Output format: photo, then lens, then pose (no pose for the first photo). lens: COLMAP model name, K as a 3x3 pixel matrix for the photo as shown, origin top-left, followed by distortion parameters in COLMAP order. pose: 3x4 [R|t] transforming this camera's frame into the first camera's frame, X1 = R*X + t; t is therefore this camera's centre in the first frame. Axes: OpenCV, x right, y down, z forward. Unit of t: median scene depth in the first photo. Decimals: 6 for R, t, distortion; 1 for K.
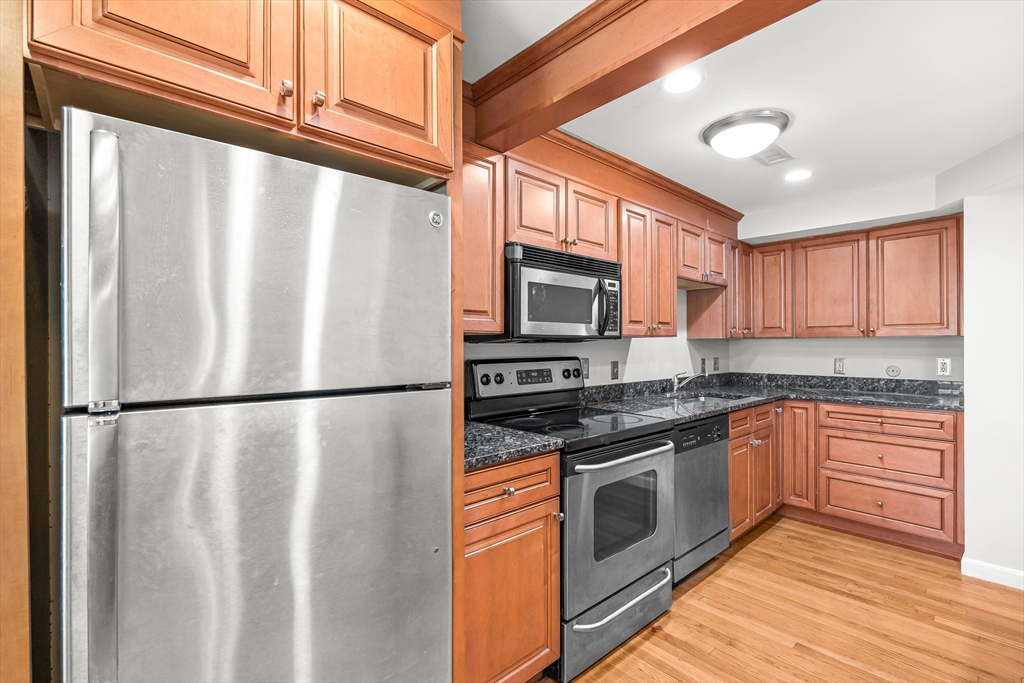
lens RADIAL K [[455.6, 0, 511.8], [0, 455.6, 343.2], [0, 0, 1]] dist [-0.002320, 0.000625]
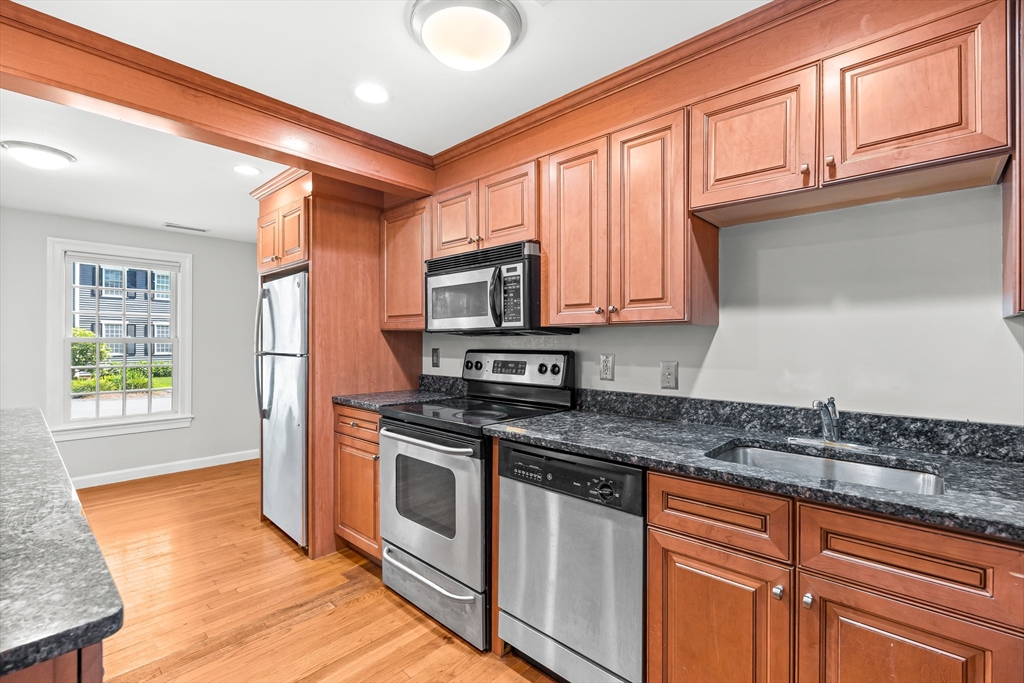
lens RADIAL K [[455.6, 0, 514.3], [0, 455.6, 339.7], [0, 0, 1]] dist [-0.002320, 0.000625]
pose [[0.092516, 0.003677, -0.995704, 0.927905], [0.006212, 0.999972, 0.004270, 0.004107], [0.995692, -0.006580, 0.092490, 0.772764]]
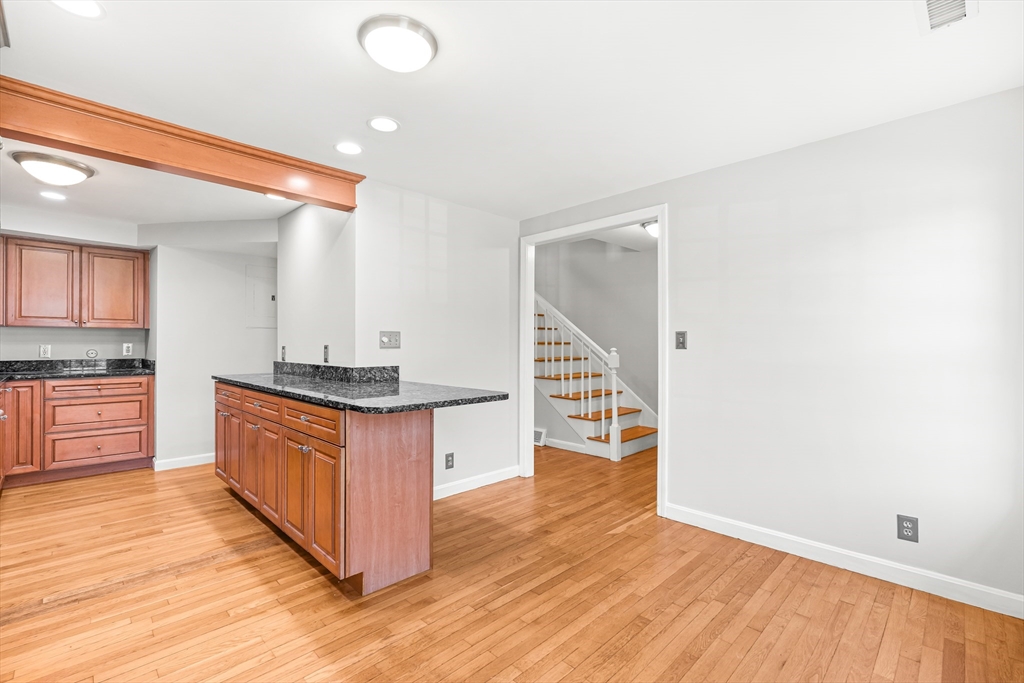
lens RADIAL K [[455.6, 0, 509.8], [0, 455.6, 342.0], [0, 0, 1]] dist [-0.002320, 0.000625]
pose [[-0.040705, 0.005613, 0.999155, -0.659785], [-0.006801, 0.999960, -0.005895, 0.032817], [-0.999148, -0.007035, -0.040665, -0.203480]]
